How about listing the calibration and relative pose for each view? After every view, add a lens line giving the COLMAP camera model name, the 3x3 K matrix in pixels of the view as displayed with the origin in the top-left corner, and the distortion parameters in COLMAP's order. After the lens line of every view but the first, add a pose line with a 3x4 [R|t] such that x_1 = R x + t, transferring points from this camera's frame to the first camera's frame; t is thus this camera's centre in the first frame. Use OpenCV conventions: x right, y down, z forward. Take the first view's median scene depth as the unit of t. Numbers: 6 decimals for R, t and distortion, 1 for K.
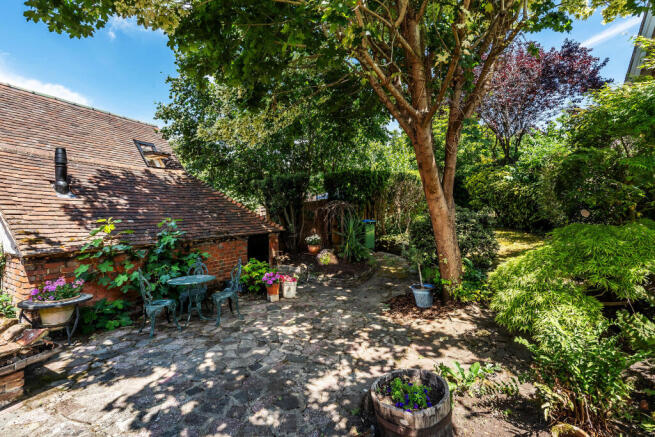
lens RADIAL K [[317.9, 0, 327.9], [0, 317.9, 206.4], [0, 0, 1]] dist [0.001520, 0.000367]
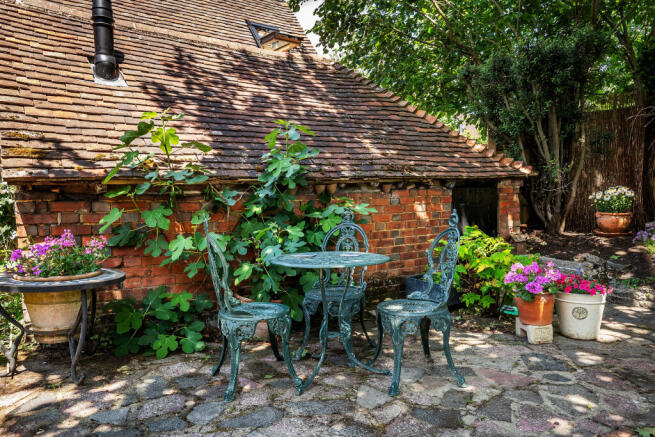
lens RADIAL K [[436.4, 0, 327.5], [0, 436.4, 218.5], [0, 0, 1]] dist [0.000465, 0.000527]
pose [[0.901946, 0.030914, -0.430741, -0.201061], [-0.002436, 0.997783, 0.066510, 0.142631], [0.431842, -0.058939, 0.900021, 0.519337]]
